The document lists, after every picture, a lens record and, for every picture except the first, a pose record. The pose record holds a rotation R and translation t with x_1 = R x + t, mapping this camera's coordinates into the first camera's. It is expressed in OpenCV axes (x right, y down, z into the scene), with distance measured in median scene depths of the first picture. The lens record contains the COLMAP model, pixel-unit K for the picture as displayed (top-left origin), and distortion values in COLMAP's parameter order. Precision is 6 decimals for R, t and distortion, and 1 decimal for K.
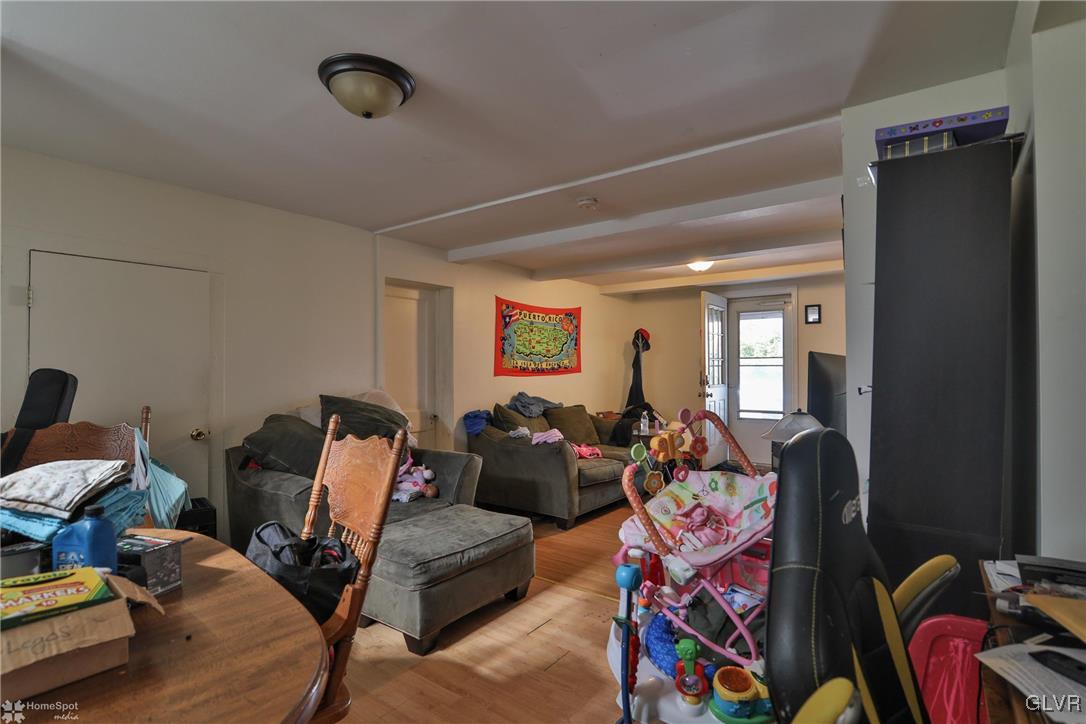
lens RADIAL K [[532.8, 0, 547.4], [0, 532.8, 365.5], [0, 0, 1]] dist [-0.002125, -0.000422]
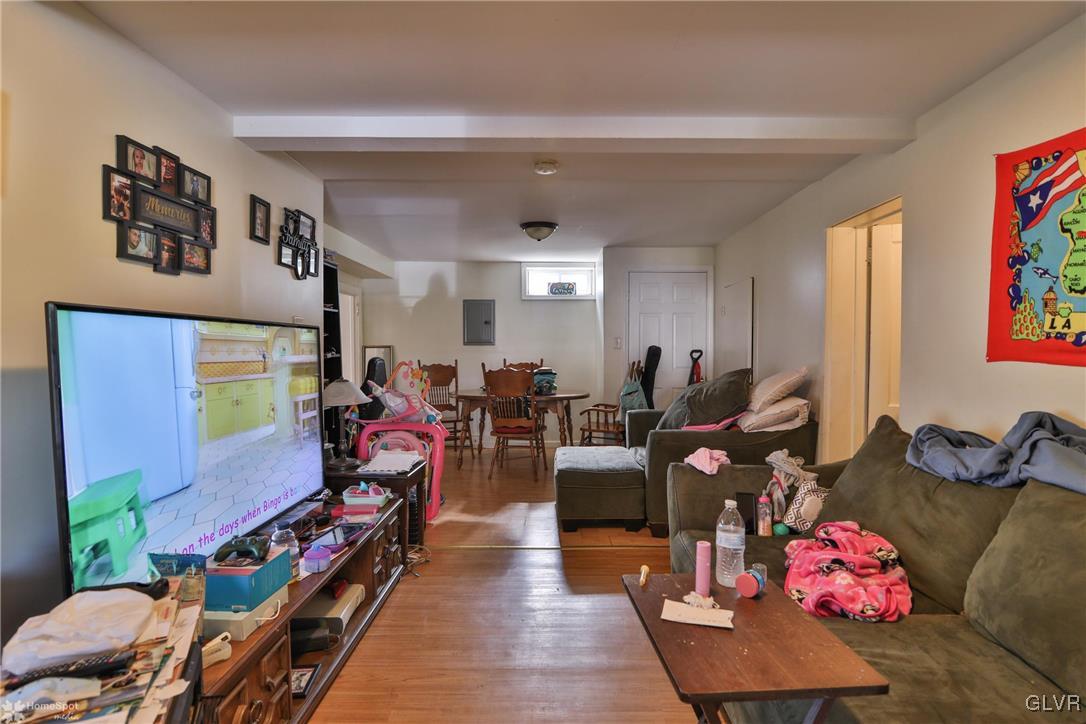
lens RADIAL K [[532.8, 0, 547.4], [0, 532.8, 365.5], [0, 0, 1]] dist [-0.002125, -0.000422]
pose [[-0.806981, 0.017177, -0.590328, 0.393883], [0.002112, 0.999654, 0.026201, 0.012076], [0.590574, 0.019897, -0.806738, 1.100897]]
